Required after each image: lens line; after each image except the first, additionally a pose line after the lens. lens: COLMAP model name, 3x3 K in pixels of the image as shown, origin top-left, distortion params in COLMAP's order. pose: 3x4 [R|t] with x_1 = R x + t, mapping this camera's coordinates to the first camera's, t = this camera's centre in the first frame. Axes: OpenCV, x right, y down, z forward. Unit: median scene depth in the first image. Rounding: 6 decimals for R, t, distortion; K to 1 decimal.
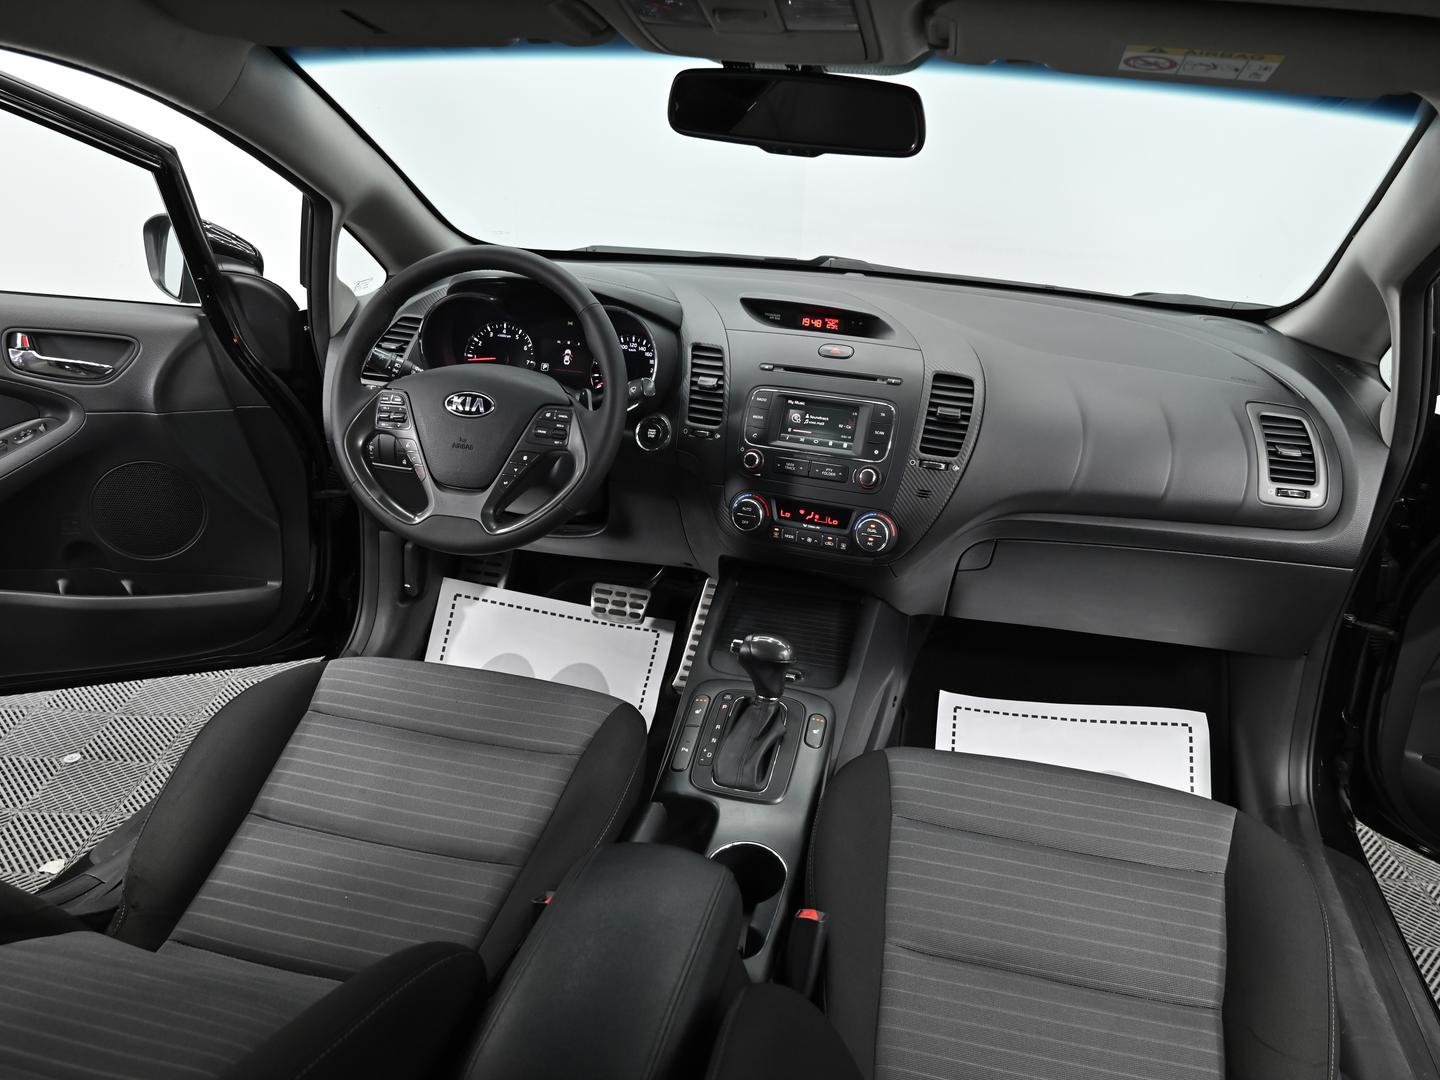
lens RADIAL K [[1144.7, 0, 720.0], [0, 1144.7, 540.0], [0, 0, 1]] dist [-0.009277, -0.005287]
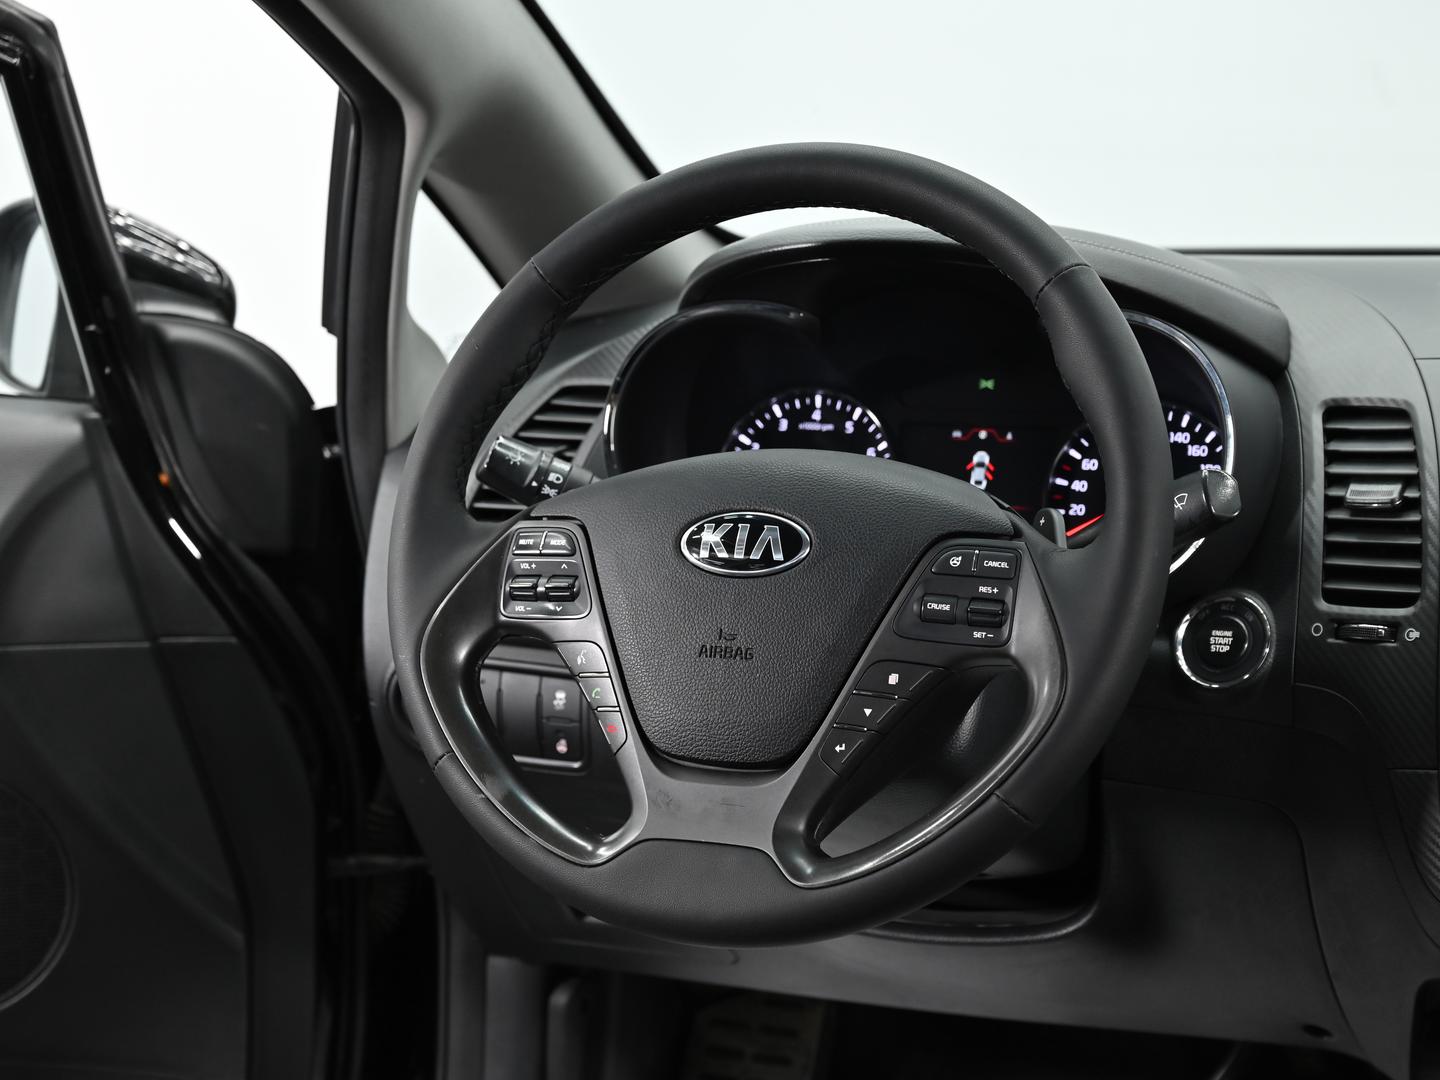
lens RADIAL K [[2682.6, 0, 720.0], [0, 2682.6, 540.0], [0, 0, 1]] dist [-0.003946, -0.110934]
pose [[0.981331, -0.033278, -0.189425, -0.055697], [-0.008787, 0.976130, -0.217009, 0.065959], [0.192125, 0.214622, 0.957614, 0.144129]]
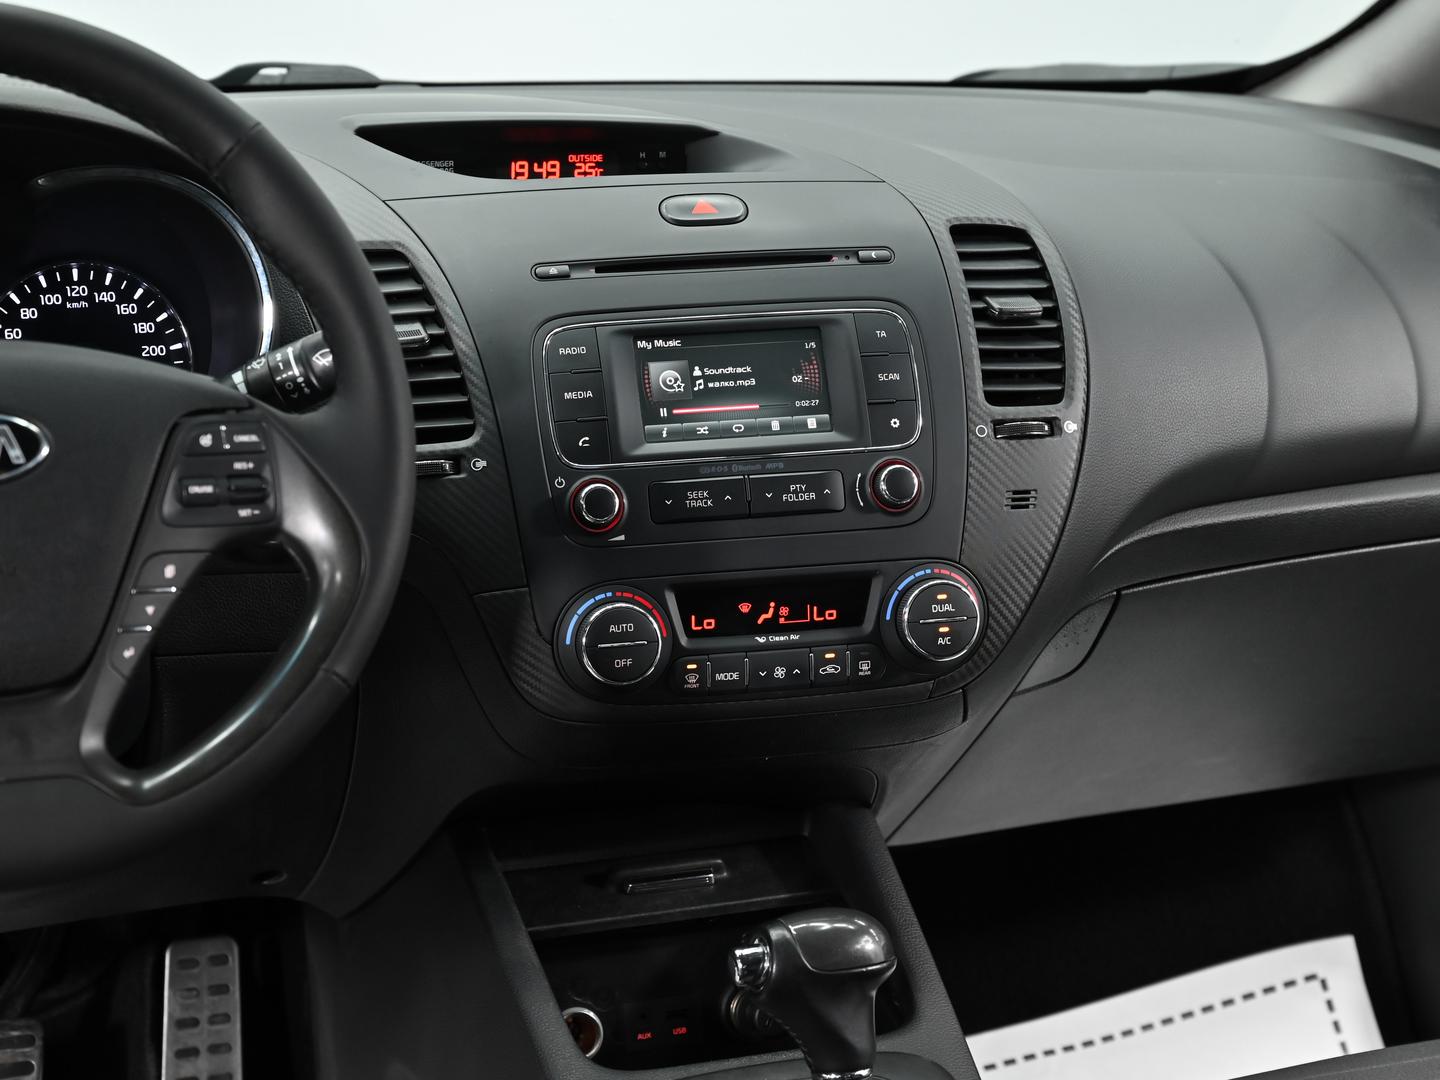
lens RADIAL K [[2944.9, 0, 720.0], [0, 2944.9, 540.0], [0, 0, 1]] dist [-0.017465, 0.002971]
pose [[0.817556, -0.168372, 0.550685, -0.481782], [0.242313, 0.968102, -0.063745, 0.015190], [-0.522386, 0.185553, 0.832276, 0.153634]]
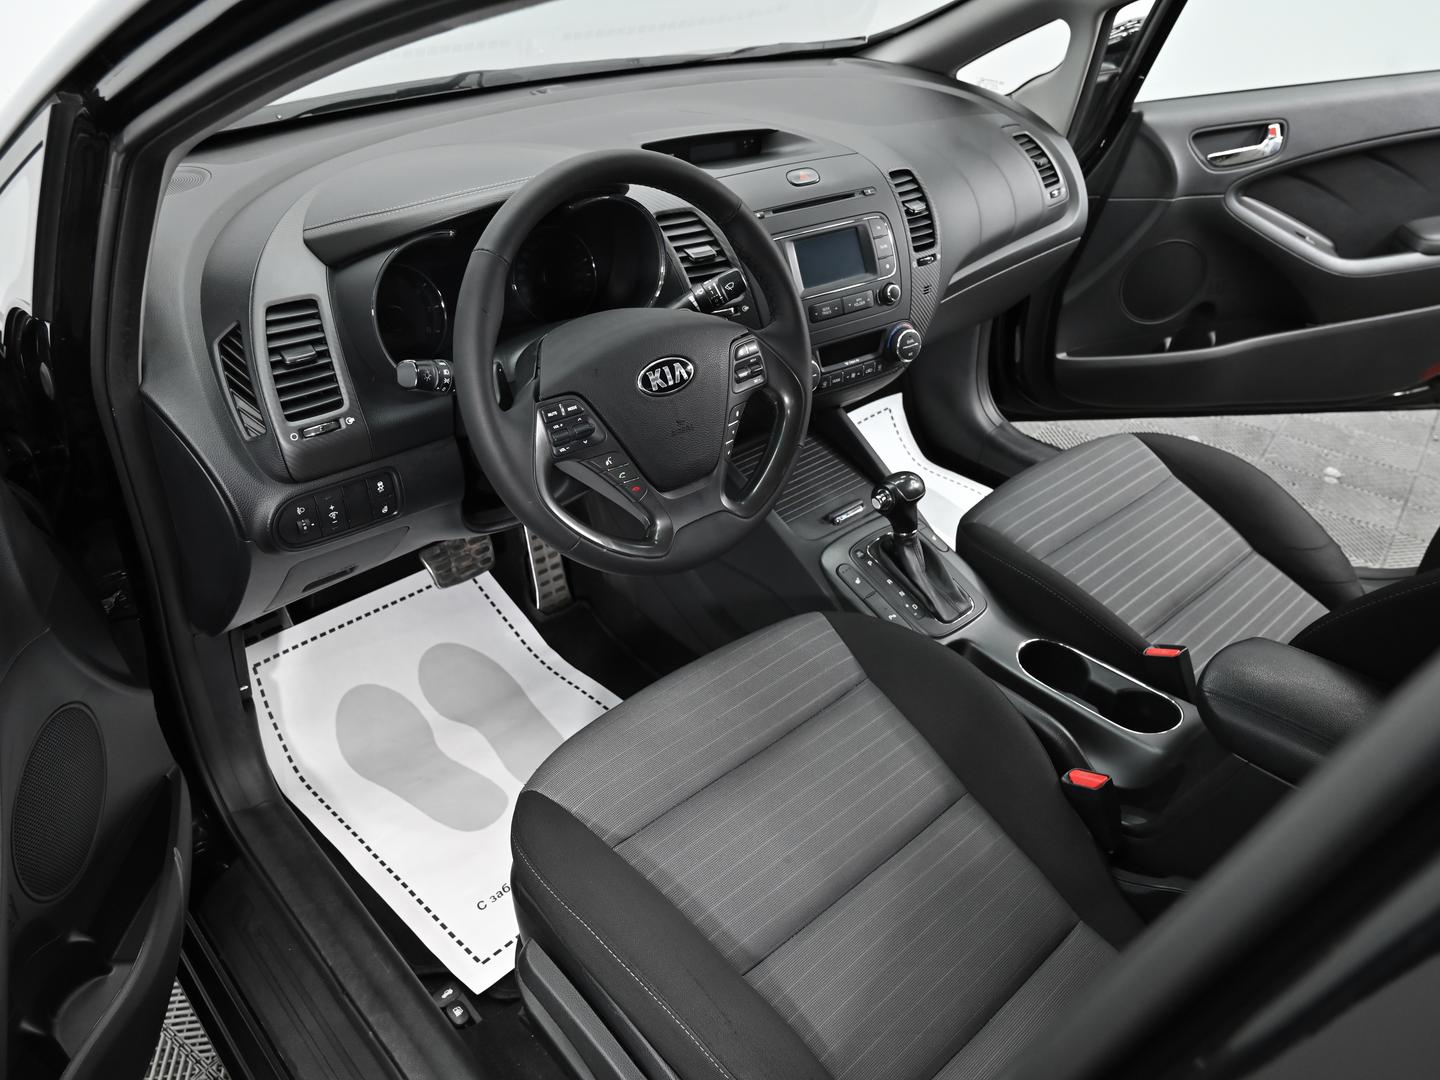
lens RADIAL K [[1087.3, 0, 720.0], [0, 1087.3, 540.0], [0, 0, 1]] dist [0.002718, -0.000341]
pose [[0.557742, -0.485858, 0.672953, -0.672381], [0.304326, 0.874014, 0.378795, -0.260896], [-0.772211, -0.006473, 0.635333, 0.483889]]
